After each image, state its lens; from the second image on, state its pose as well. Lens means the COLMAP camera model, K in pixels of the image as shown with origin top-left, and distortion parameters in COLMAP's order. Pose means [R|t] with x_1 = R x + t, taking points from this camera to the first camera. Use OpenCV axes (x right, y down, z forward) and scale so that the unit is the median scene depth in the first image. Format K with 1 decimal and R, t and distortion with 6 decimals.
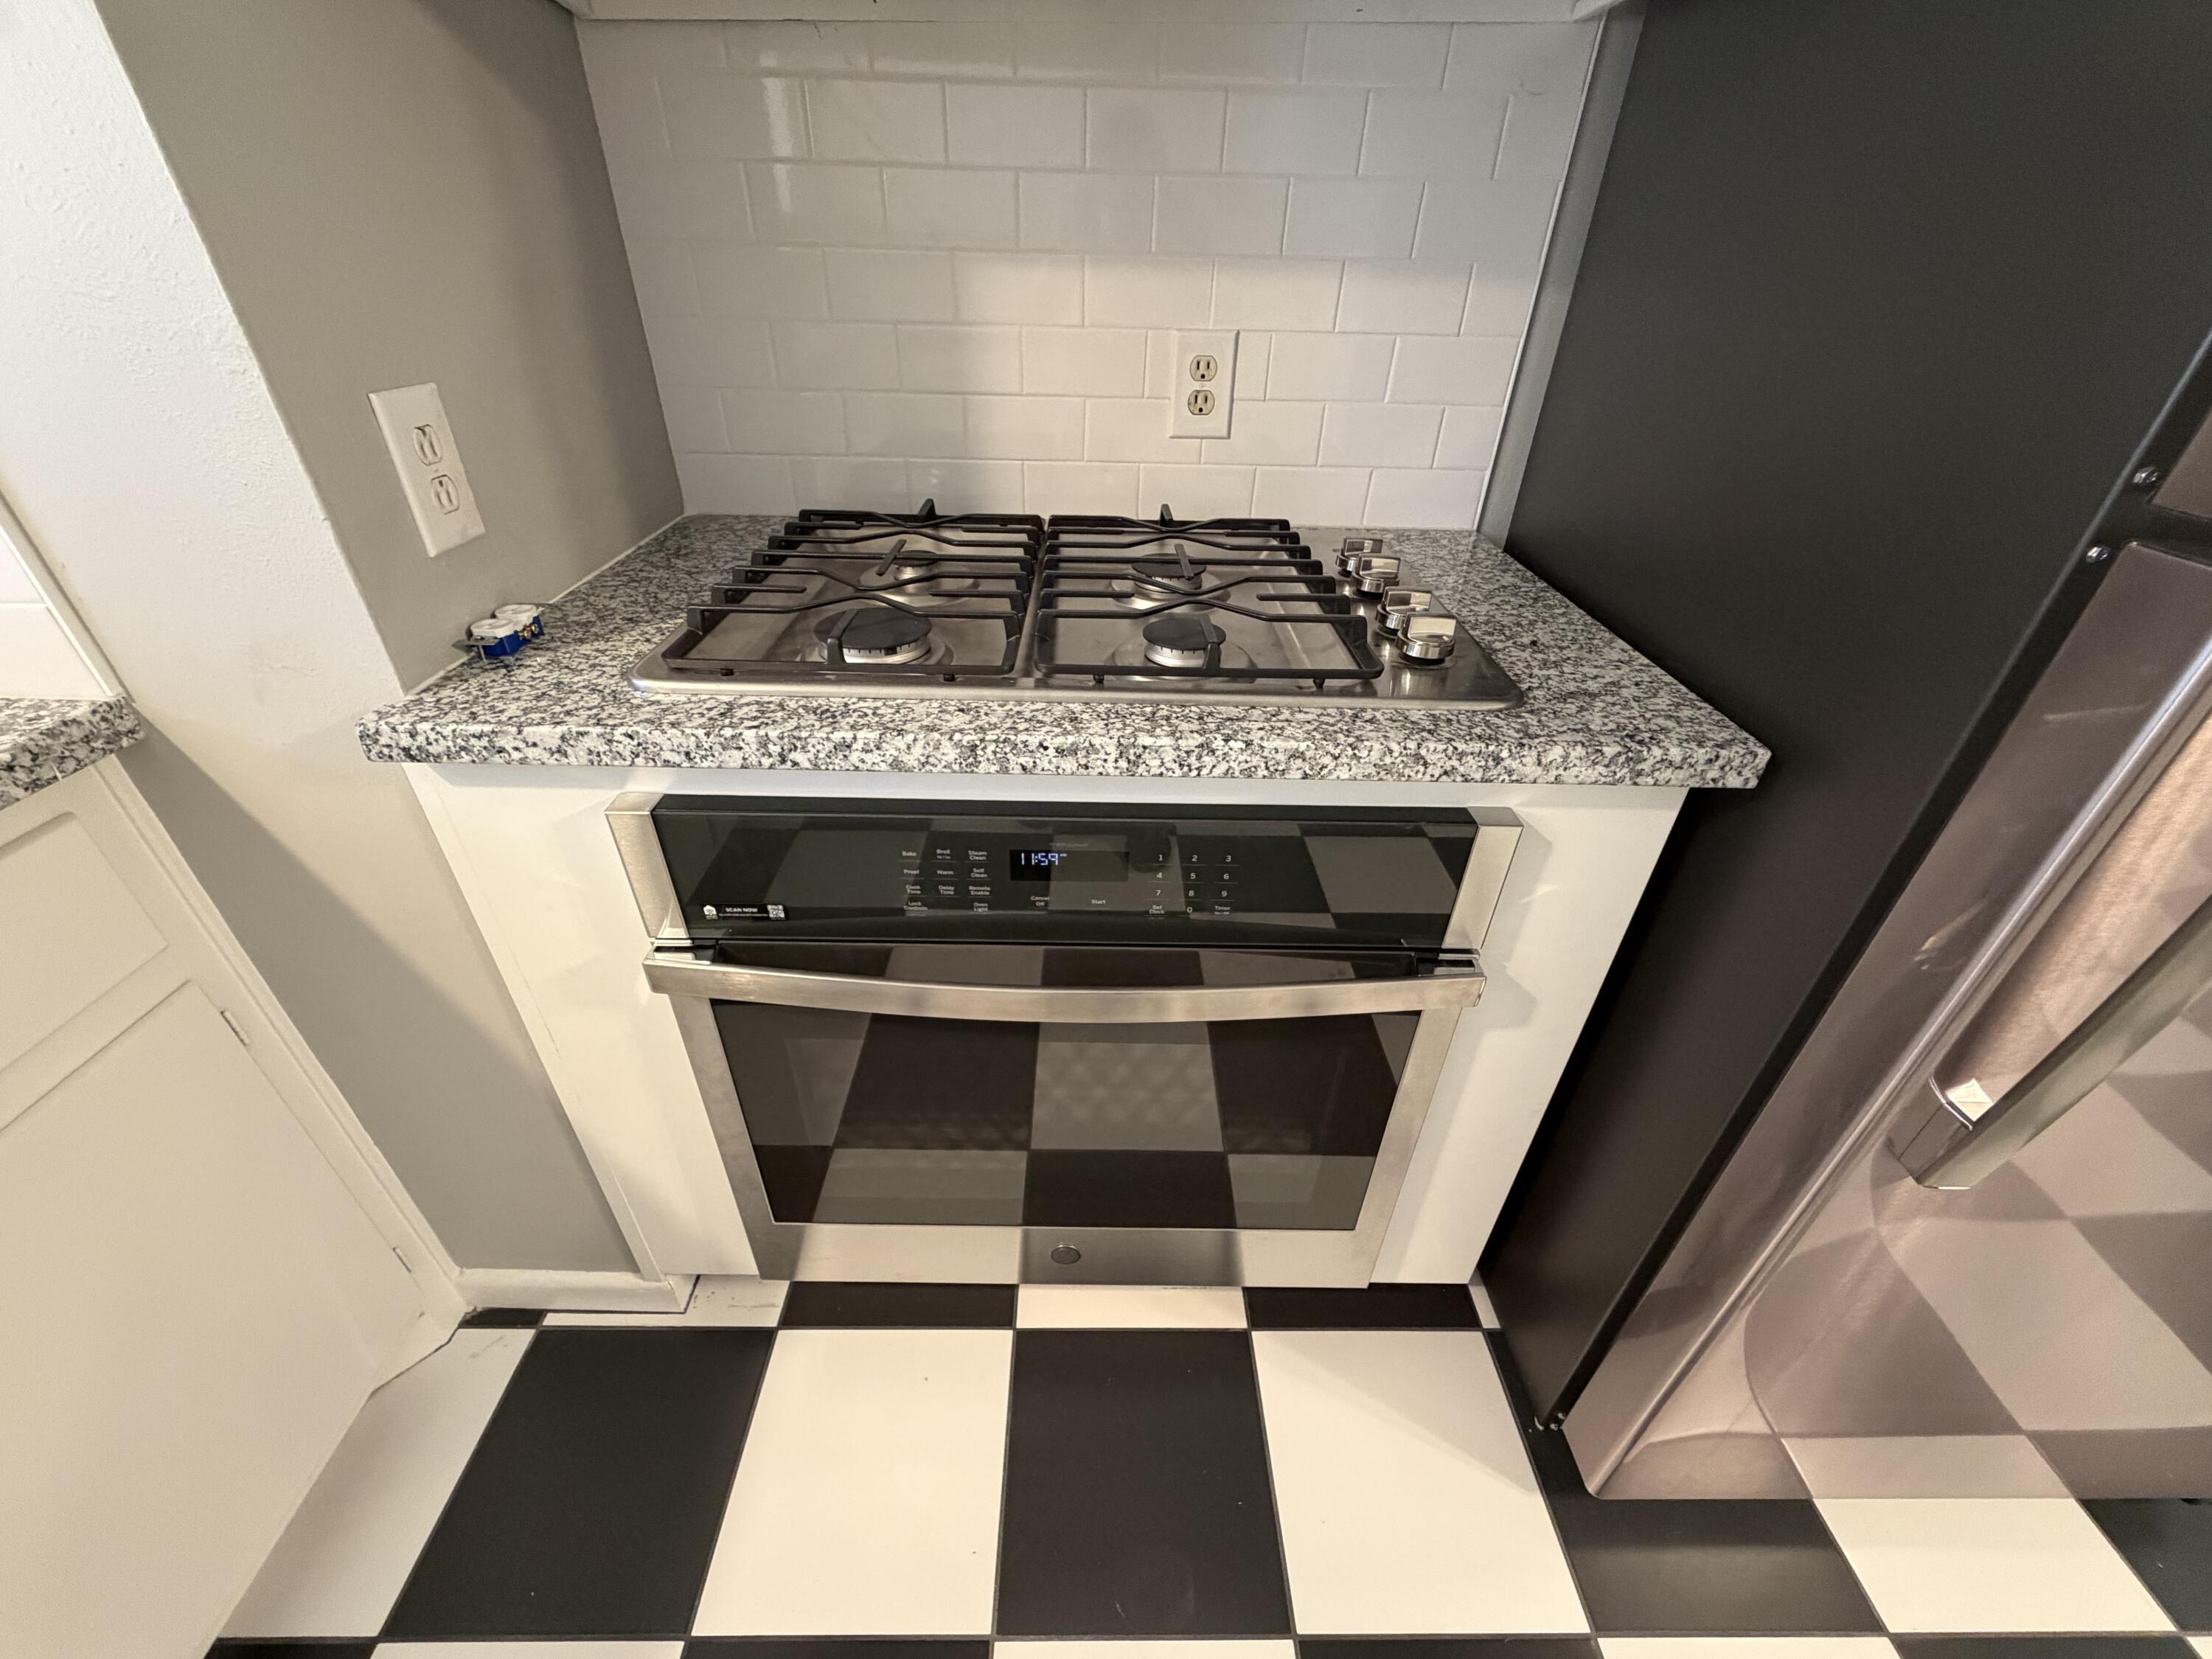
lens RADIAL K [[880.1, 0, 1102.8], [0, 880.1, 825.0], [0, 0, 1]] dist [0.001364, 0.000955]
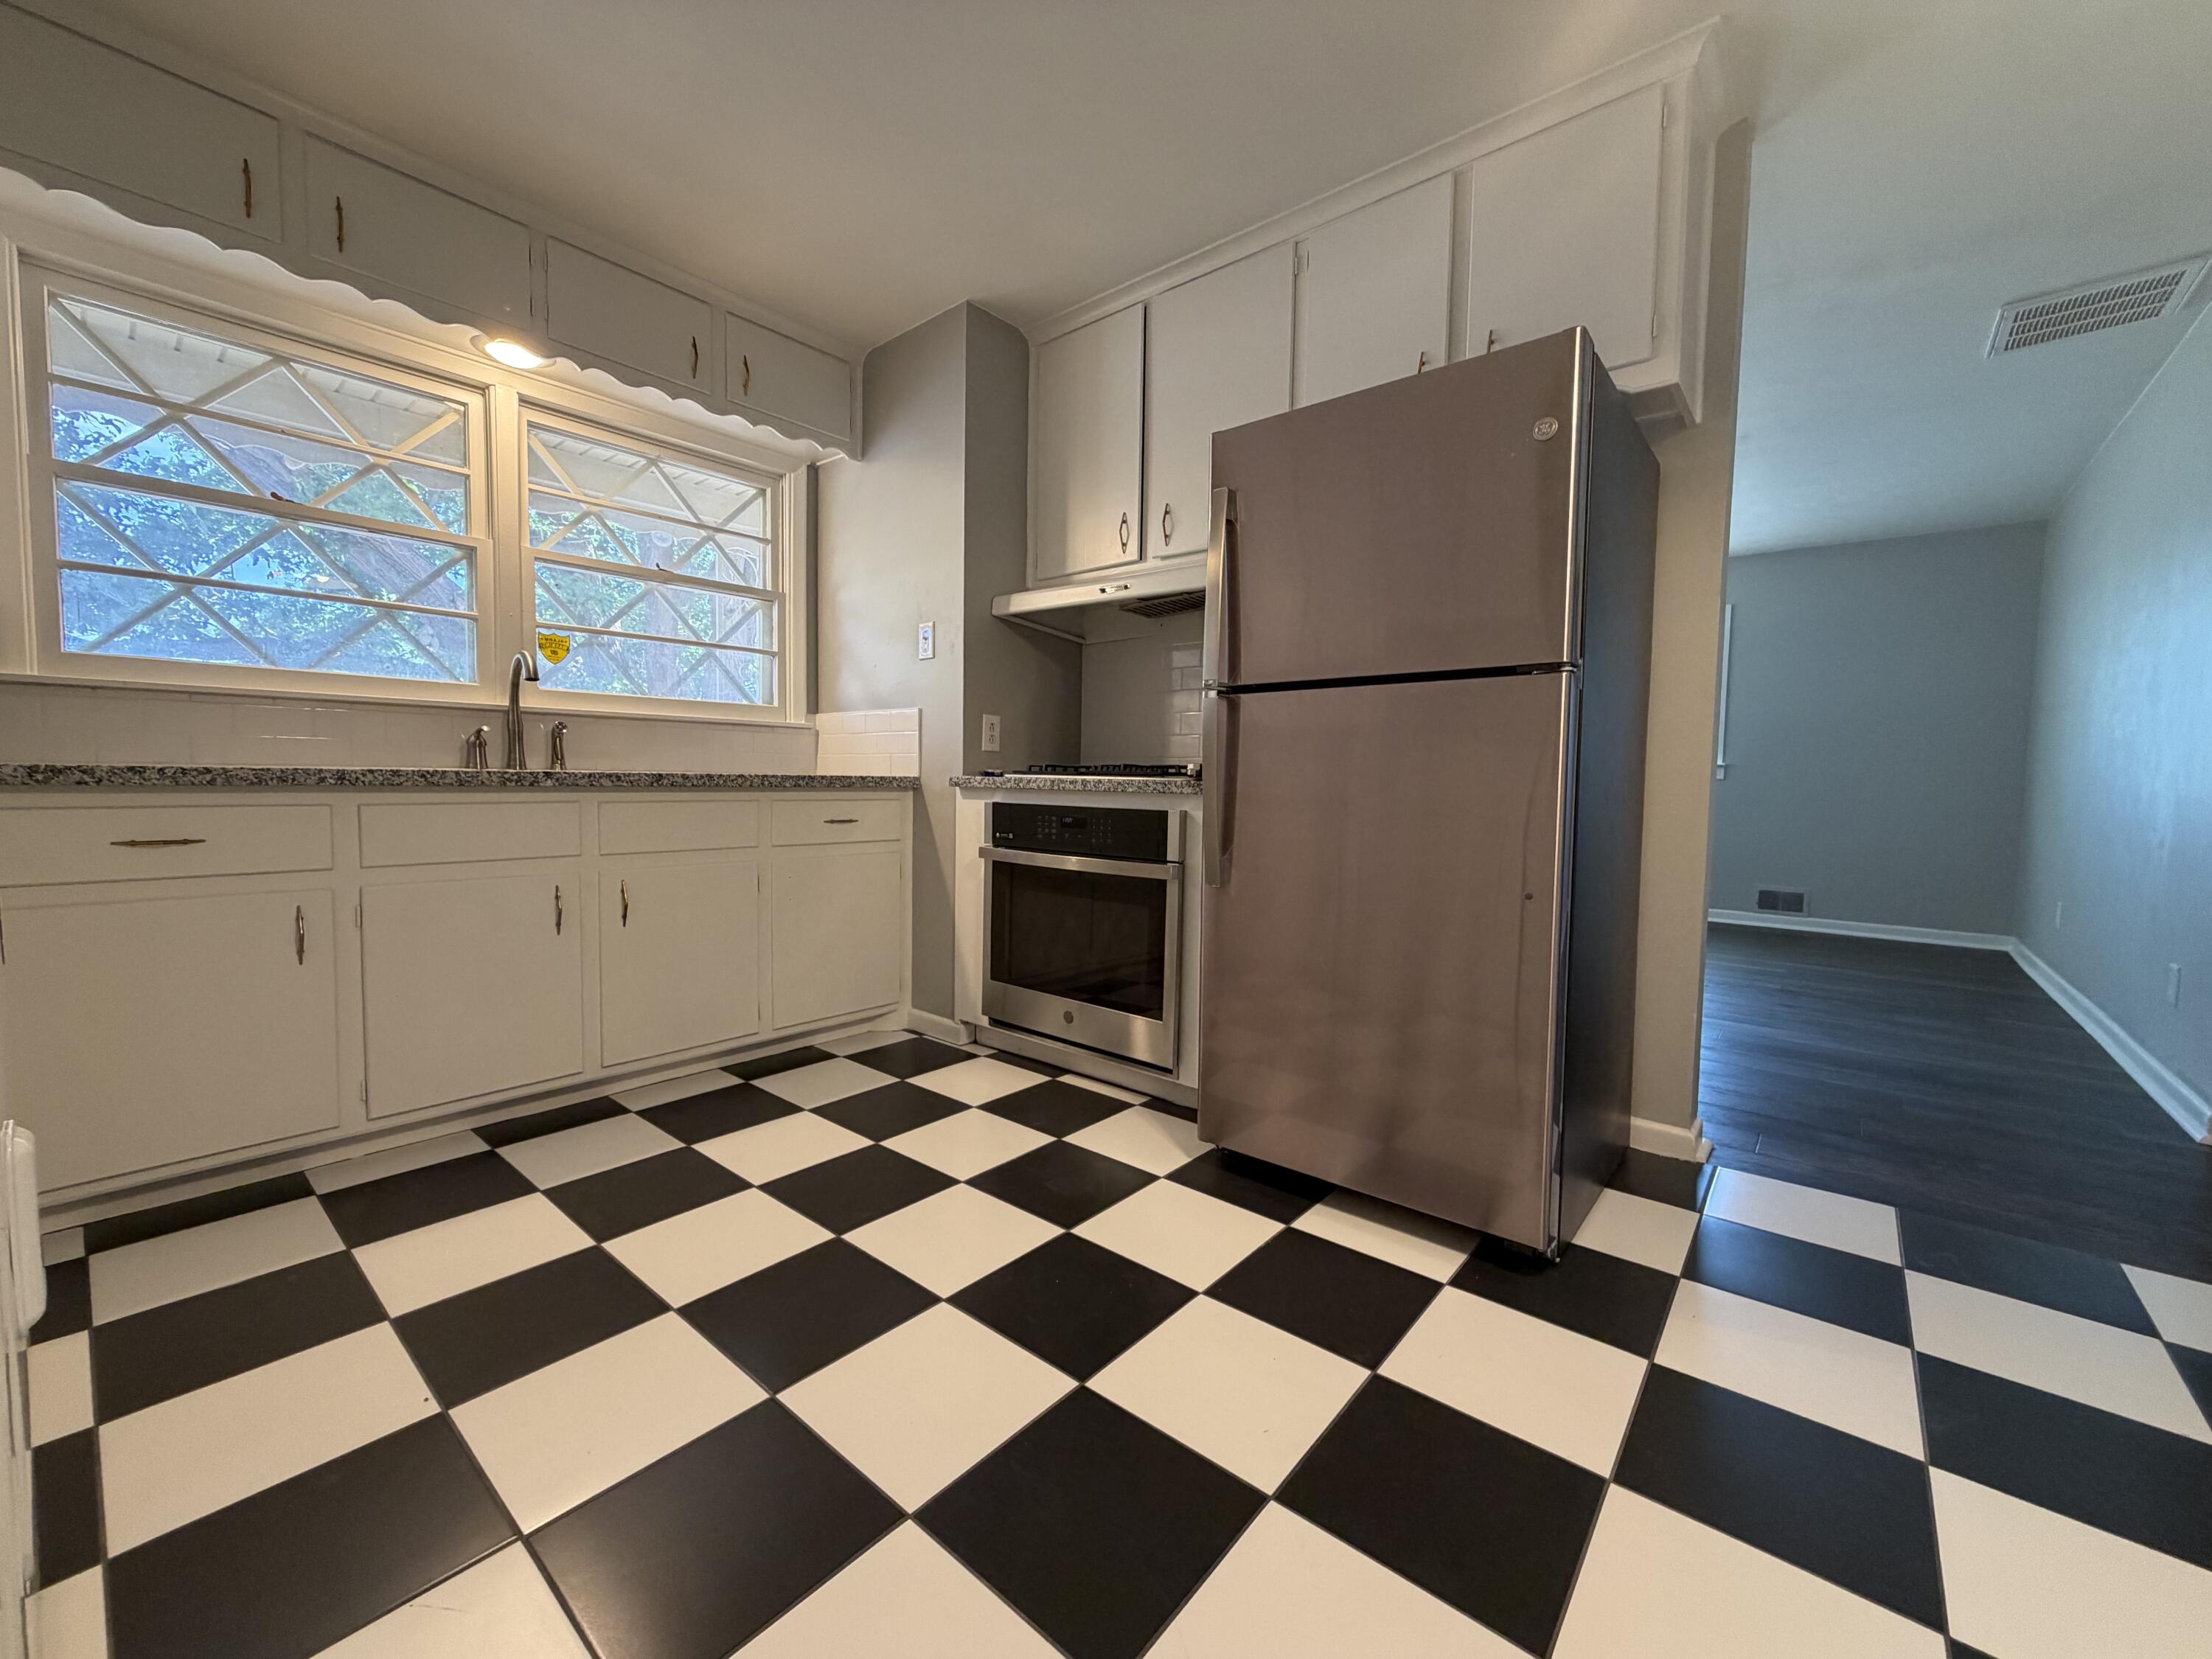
lens RADIAL K [[880.1, 0, 1099.0], [0, 880.1, 828.7], [0, 0, 1]] dist [0.001364, 0.000955]
pose [[0.763251, 0.033929, -0.645211, 2.279727], [-0.357778, 0.853730, -0.378338, 1.346212], [0.537999, 0.519609, 0.663749, -1.217085]]
